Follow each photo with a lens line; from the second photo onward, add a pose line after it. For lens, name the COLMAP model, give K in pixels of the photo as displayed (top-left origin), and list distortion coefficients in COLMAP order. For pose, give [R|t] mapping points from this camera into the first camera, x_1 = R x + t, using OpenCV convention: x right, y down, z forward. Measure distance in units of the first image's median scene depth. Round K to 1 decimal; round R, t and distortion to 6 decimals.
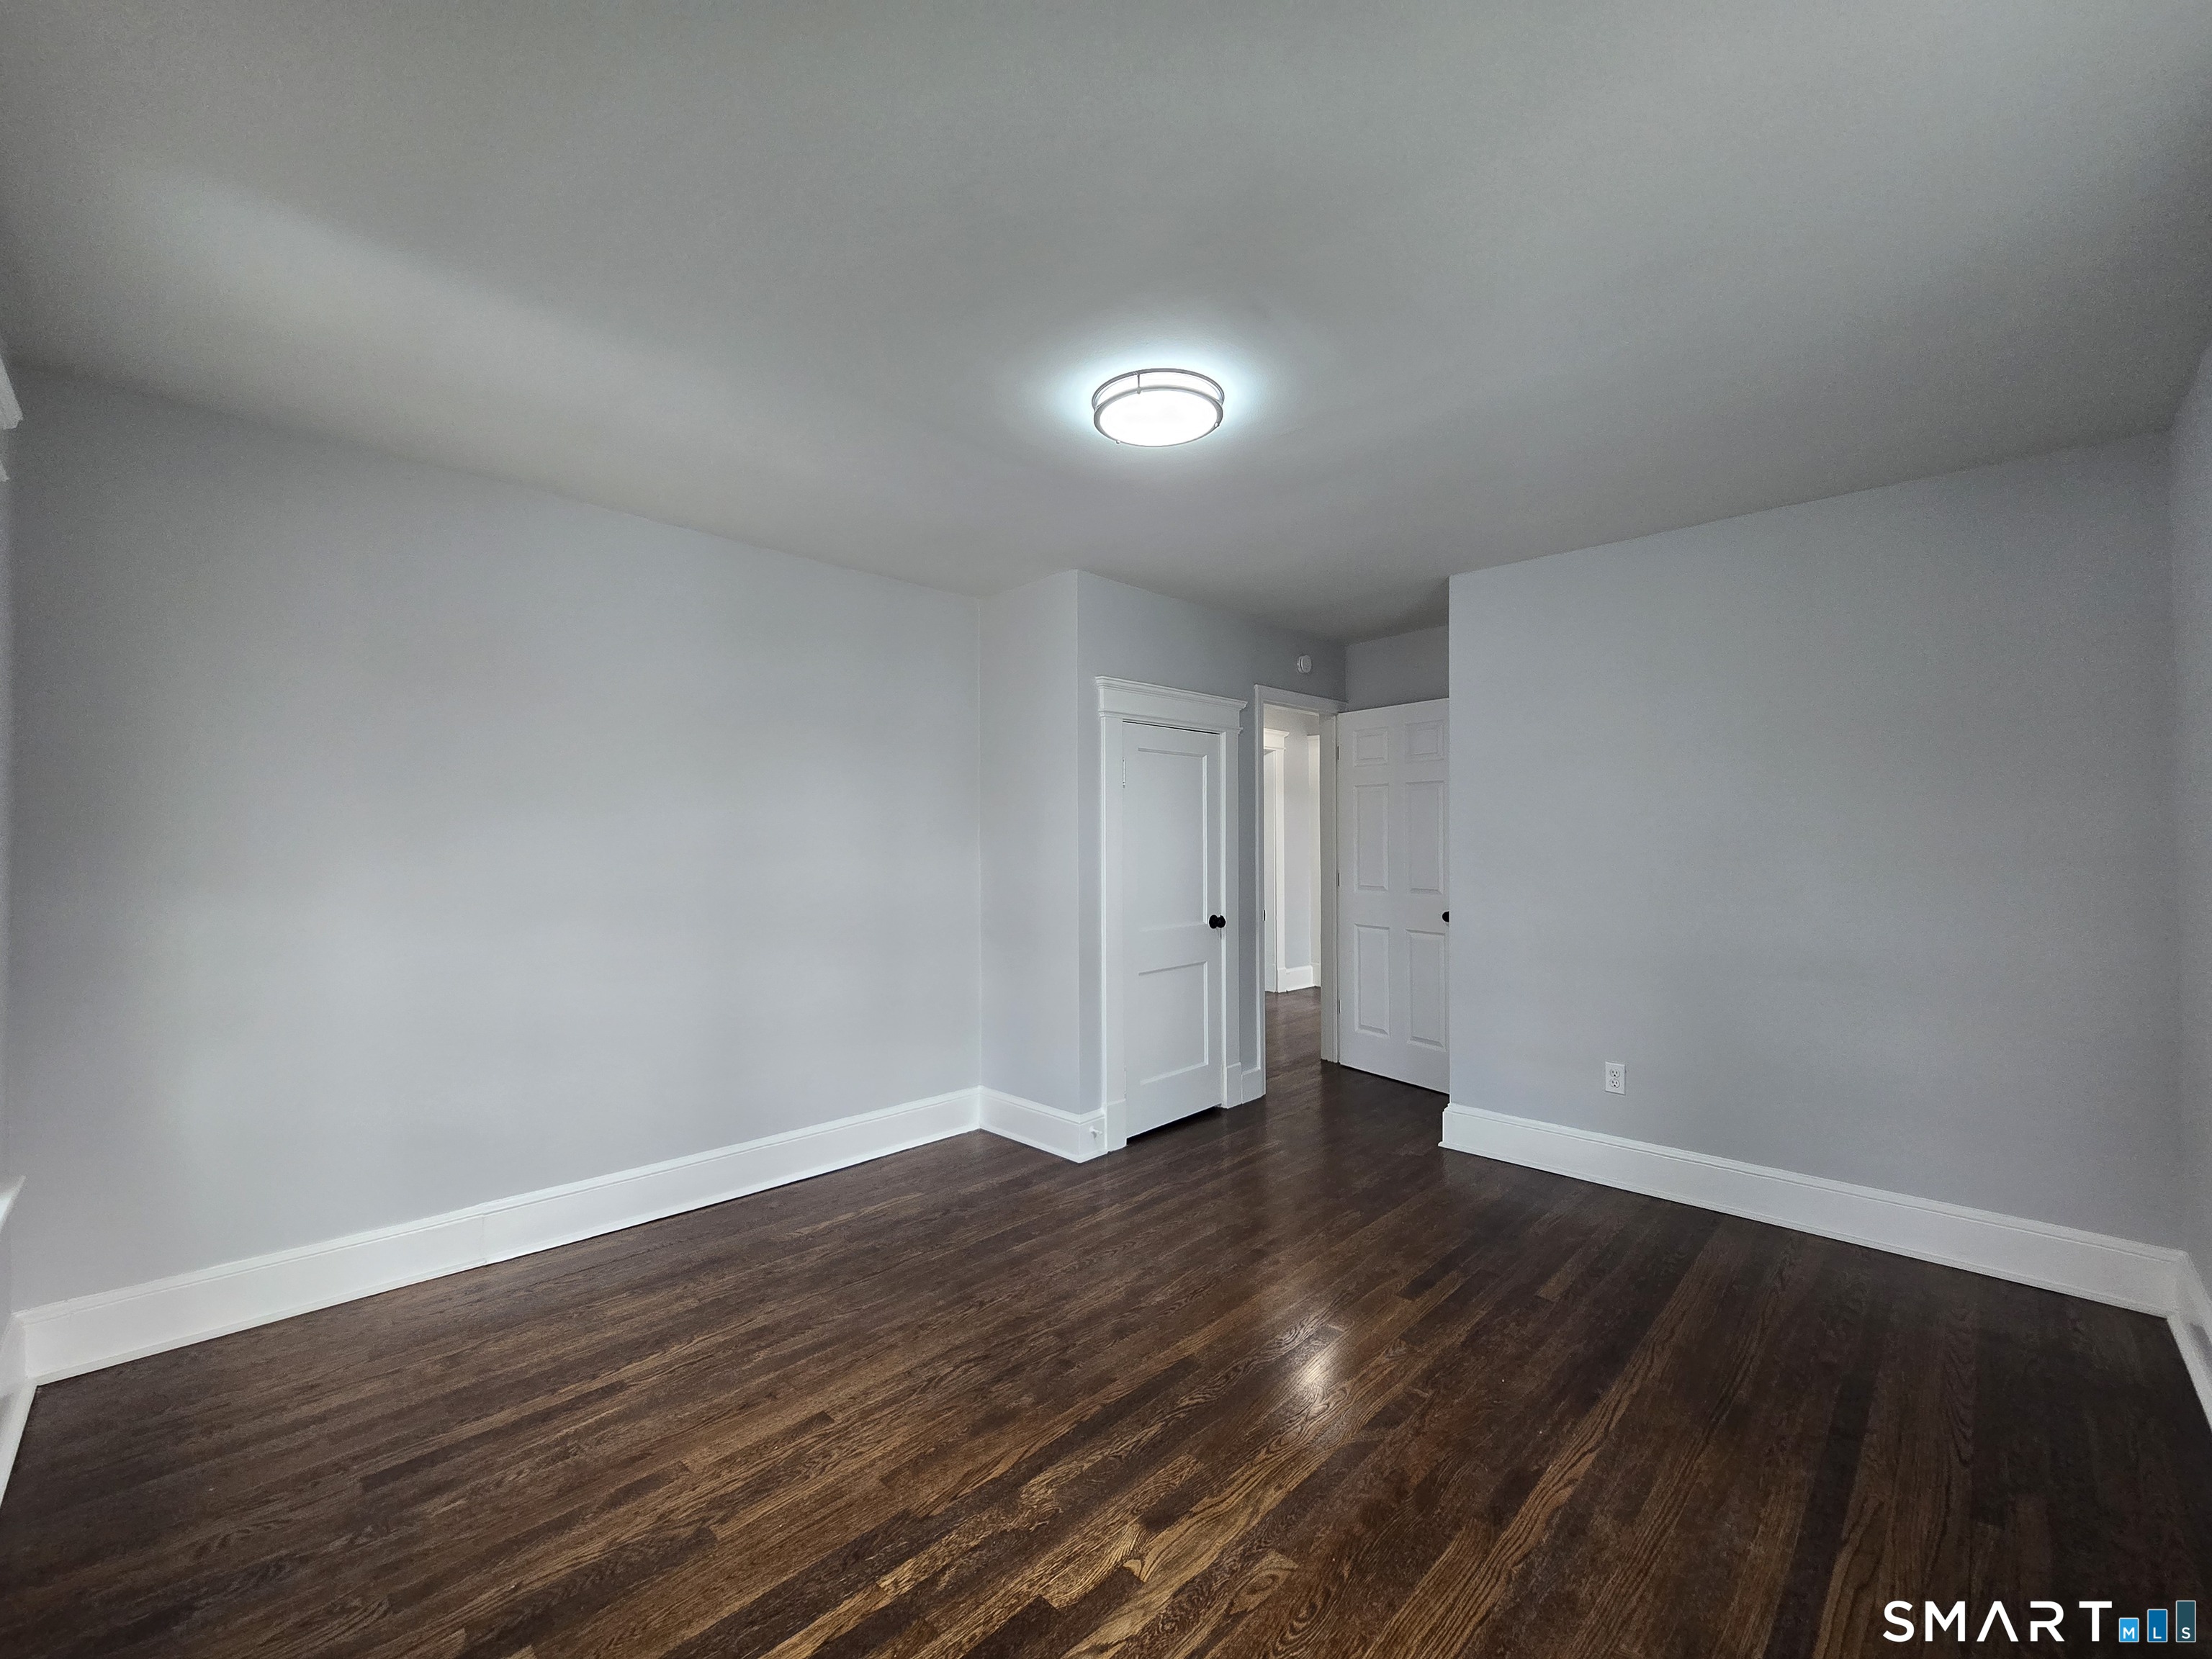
lens RADIAL K [[909.3, 0, 1097.1], [0, 909.3, 826.6], [0, 0, 1]] dist [-0.001160, 0.000384]
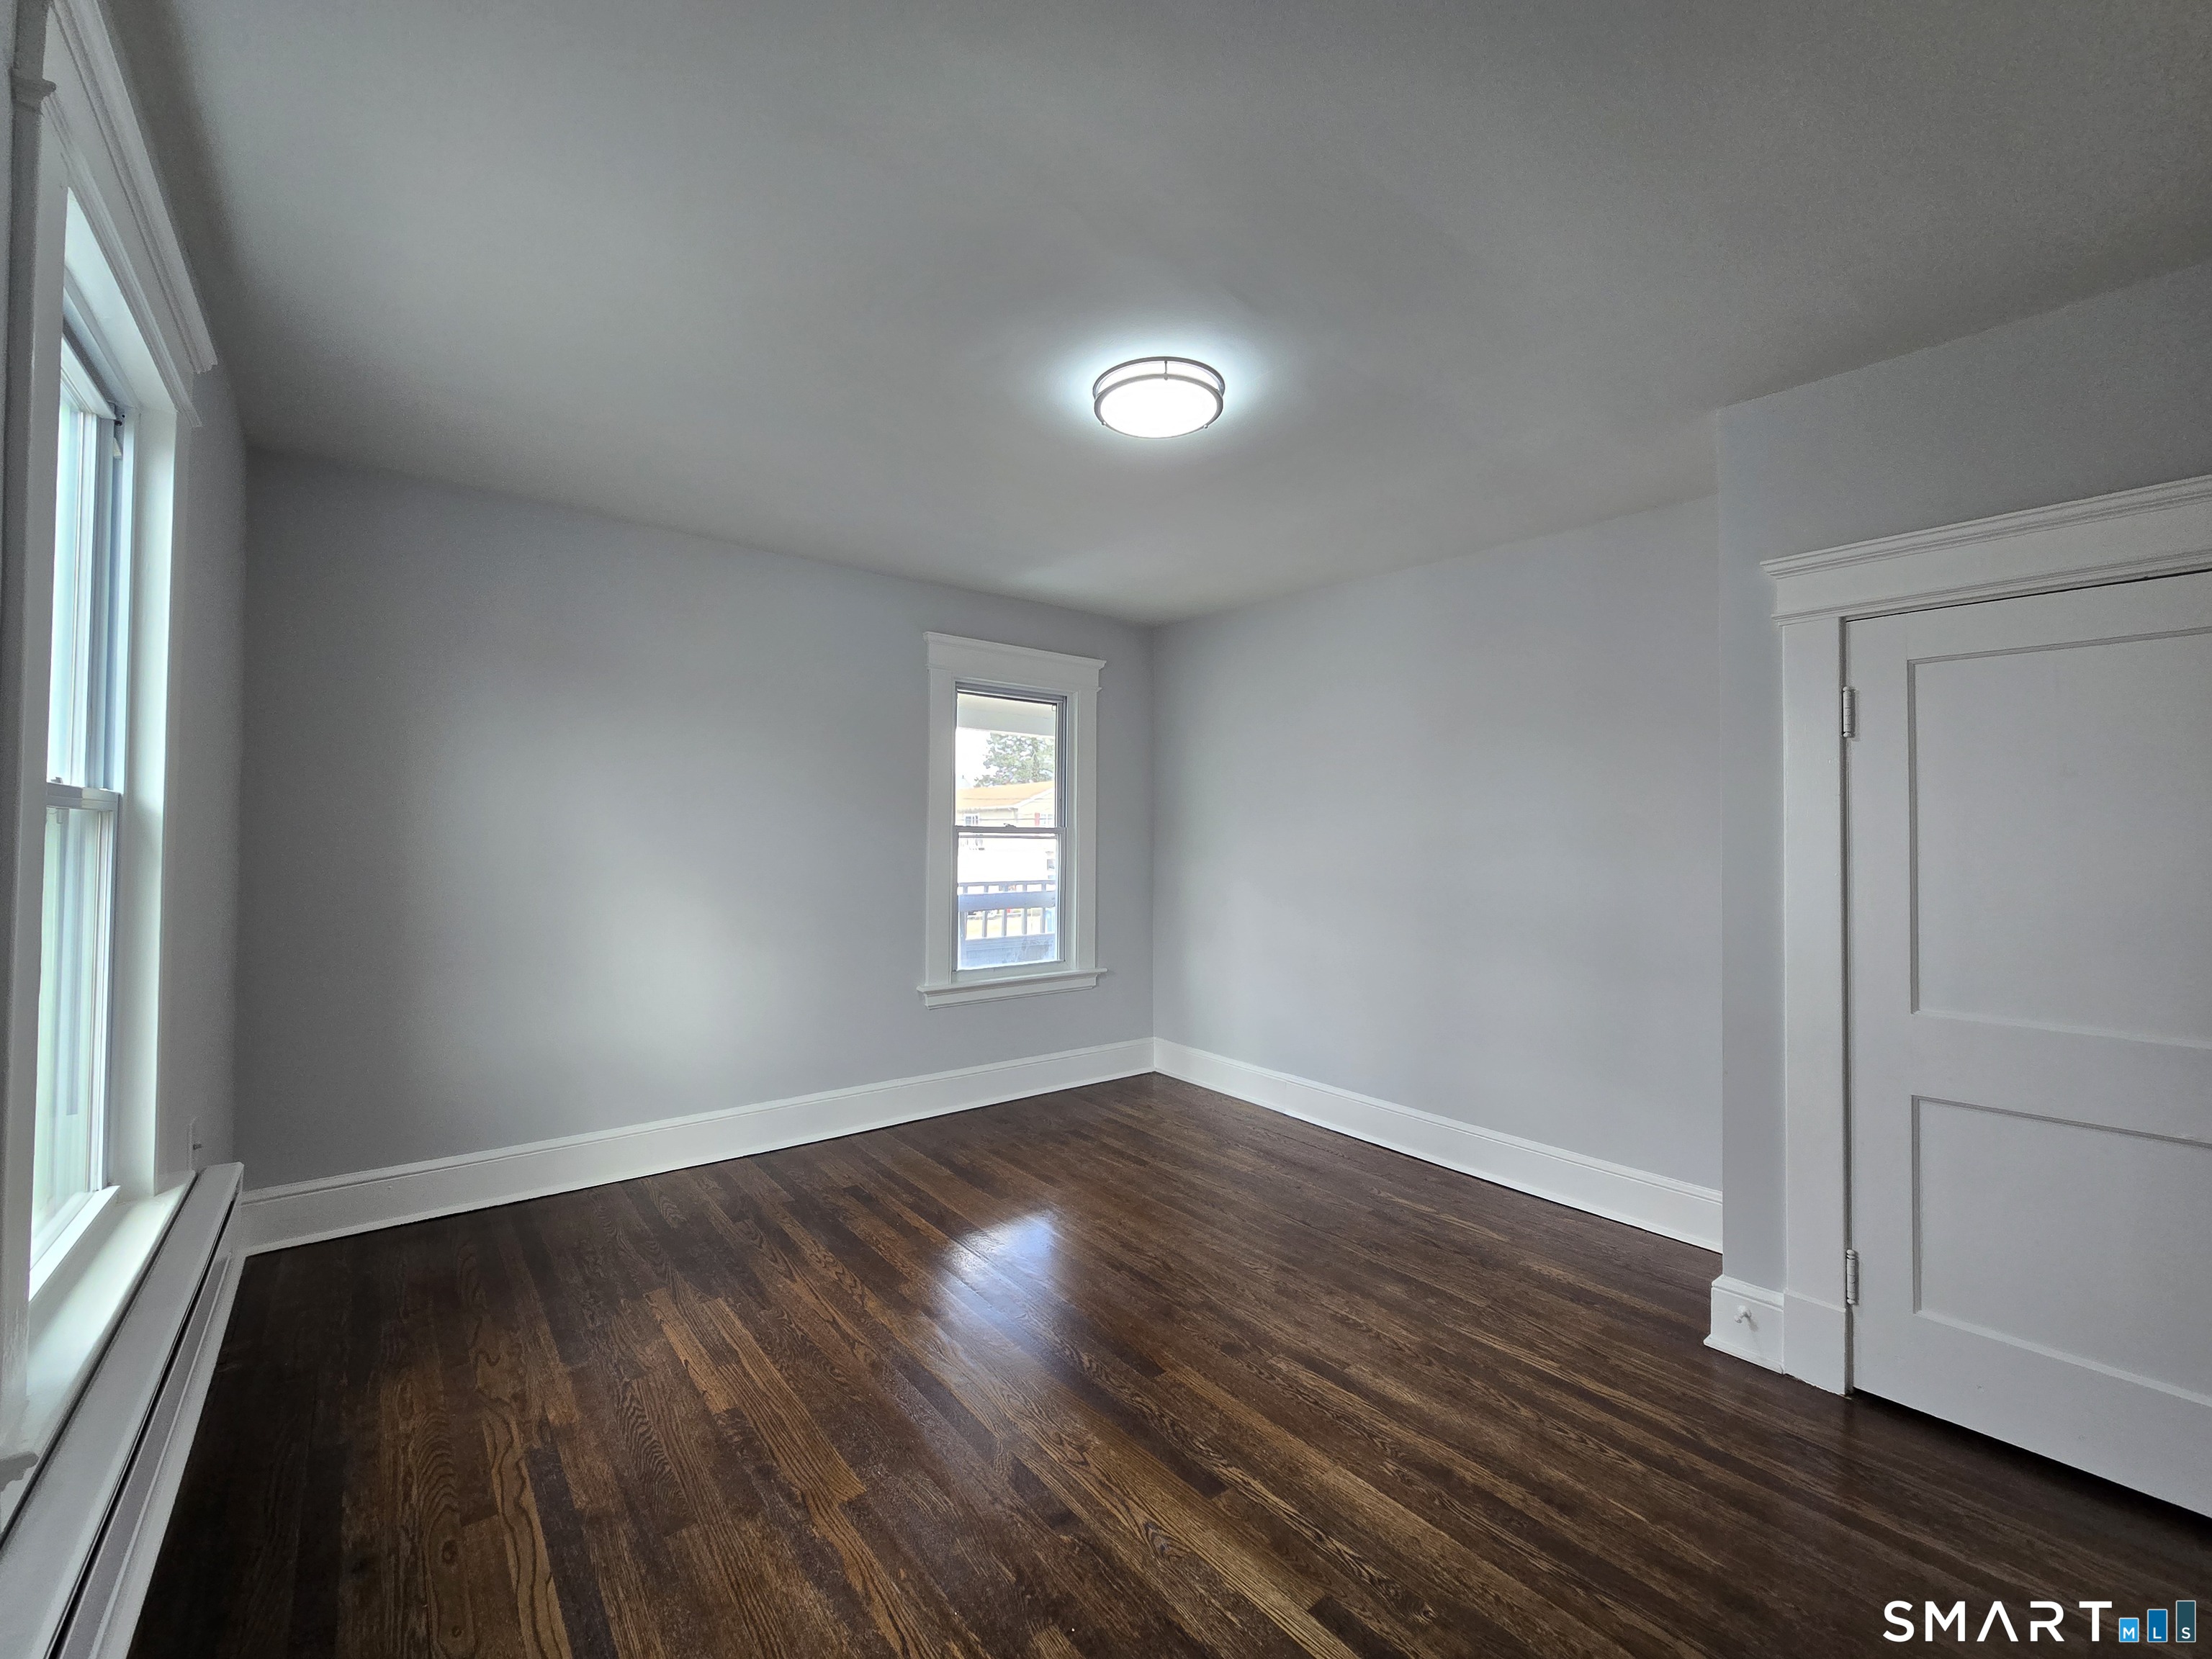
lens RADIAL K [[909.3, 0, 1097.1], [0, 909.3, 826.6], [0, 0, 1]] dist [-0.001160, 0.000384]
pose [[-0.112897, -0.012555, -0.993527, 0.838661], [0.001019, 0.999918, -0.012751, 0.020400], [0.993606, -0.002452, -0.112875, 0.822500]]
